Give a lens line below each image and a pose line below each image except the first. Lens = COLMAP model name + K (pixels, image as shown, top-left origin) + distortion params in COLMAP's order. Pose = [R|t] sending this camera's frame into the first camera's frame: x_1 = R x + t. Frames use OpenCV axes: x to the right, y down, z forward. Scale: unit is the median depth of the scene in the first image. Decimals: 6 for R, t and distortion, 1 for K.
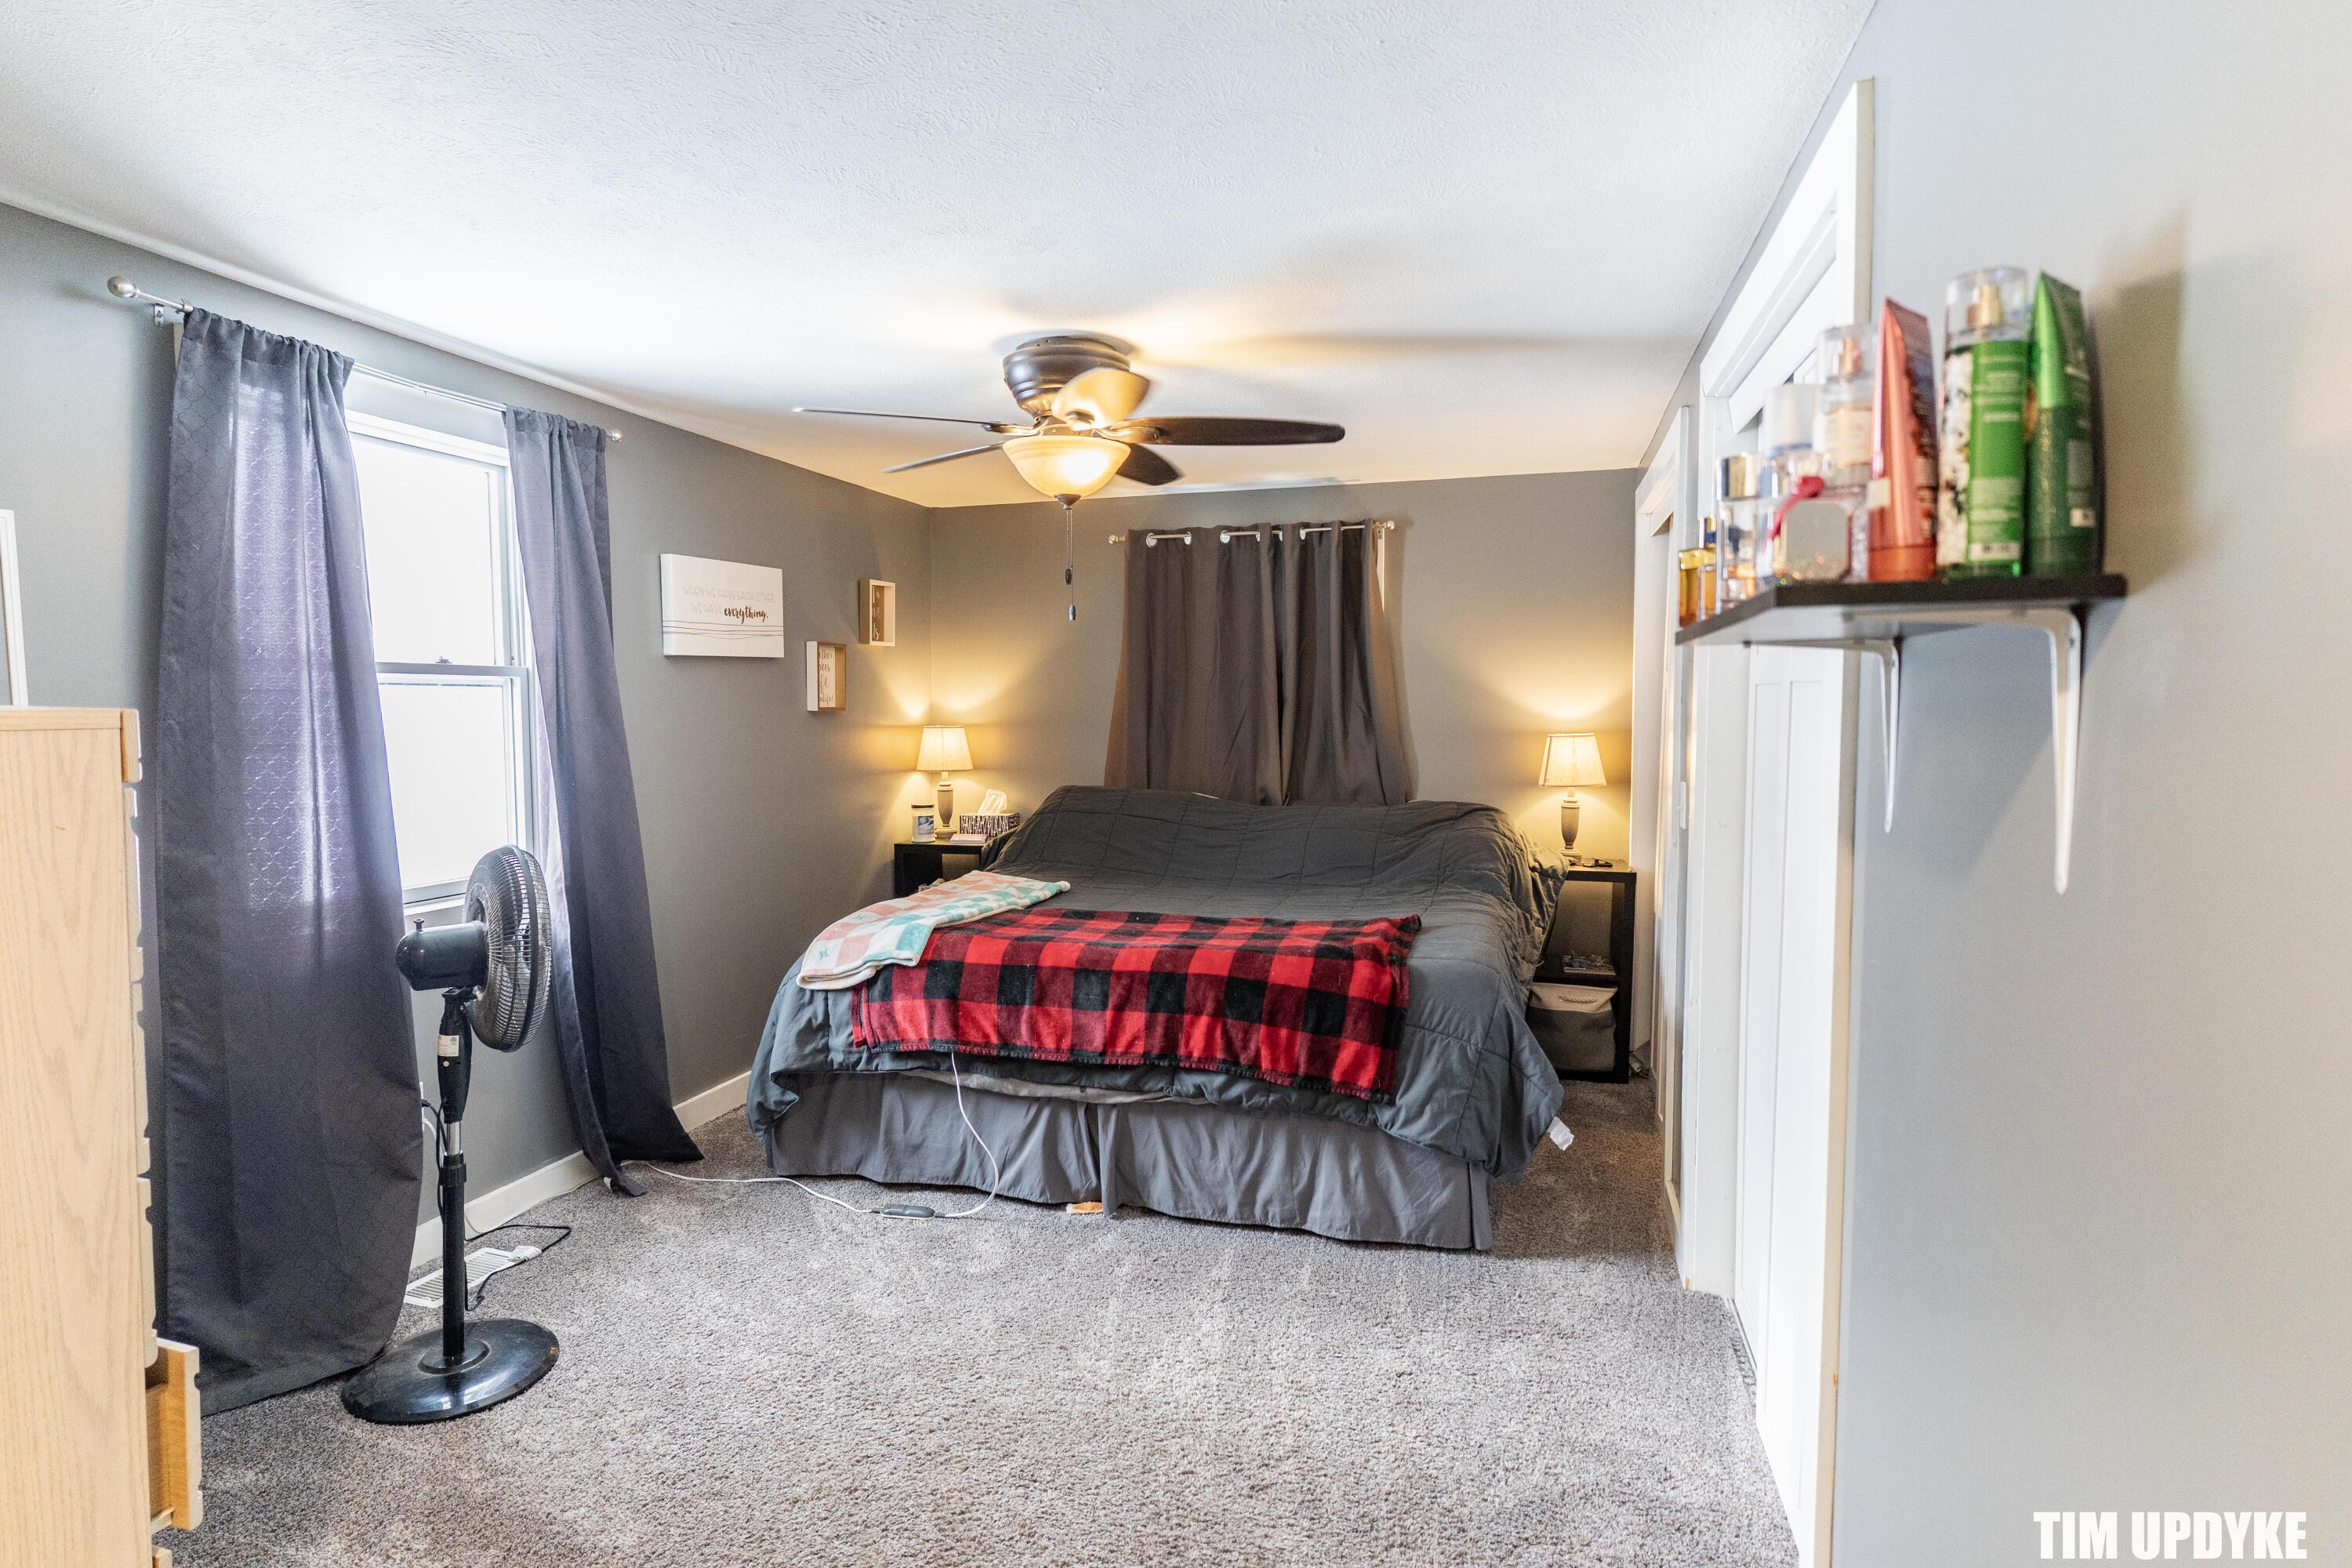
lens RADIAL K [[1282.8, 0, 1177.6], [0, 1282.8, 783.8], [0, 0, 1]] dist [-0.001397, 0.000855]
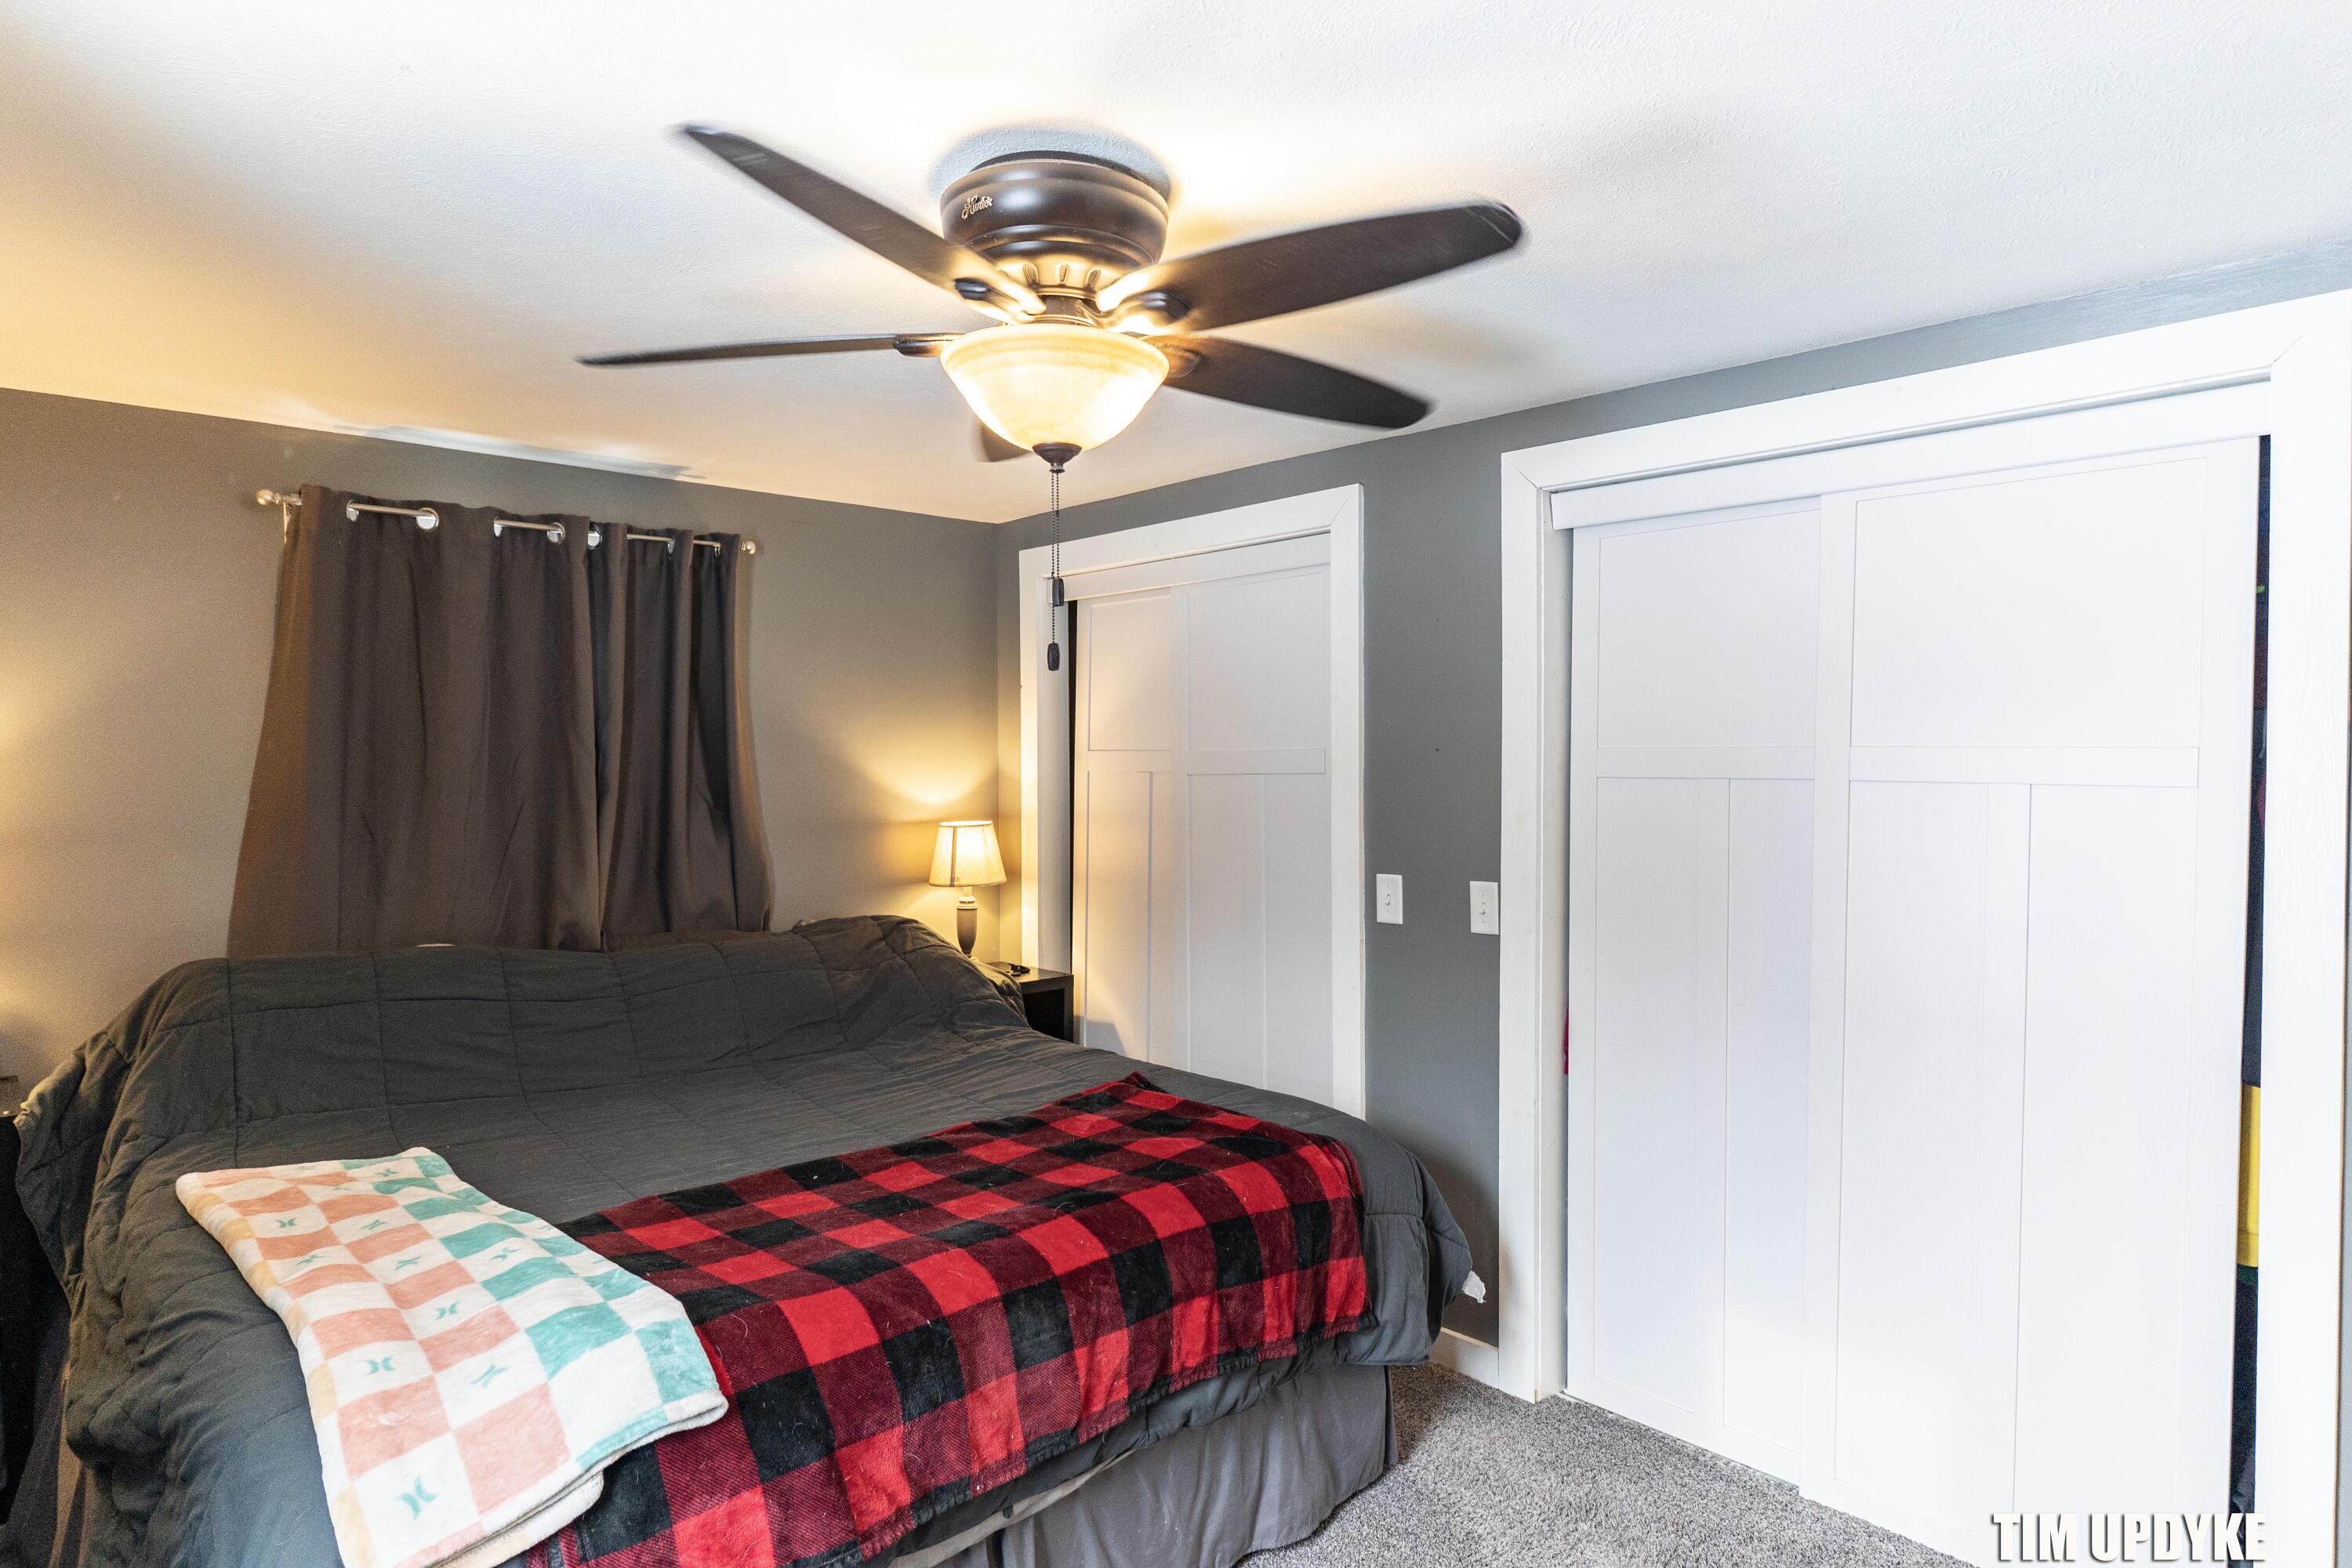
lens RADIAL K [[1282.8, 0, 1177.6], [0, 1282.8, 783.8], [0, 0, 1]] dist [-0.001397, 0.000855]
pose [[0.528075, -0.018096, 0.849005, -0.497141], [0.053547, 0.998493, -0.012024, -0.065820], [-0.847508, 0.051811, 0.528248, 0.617845]]
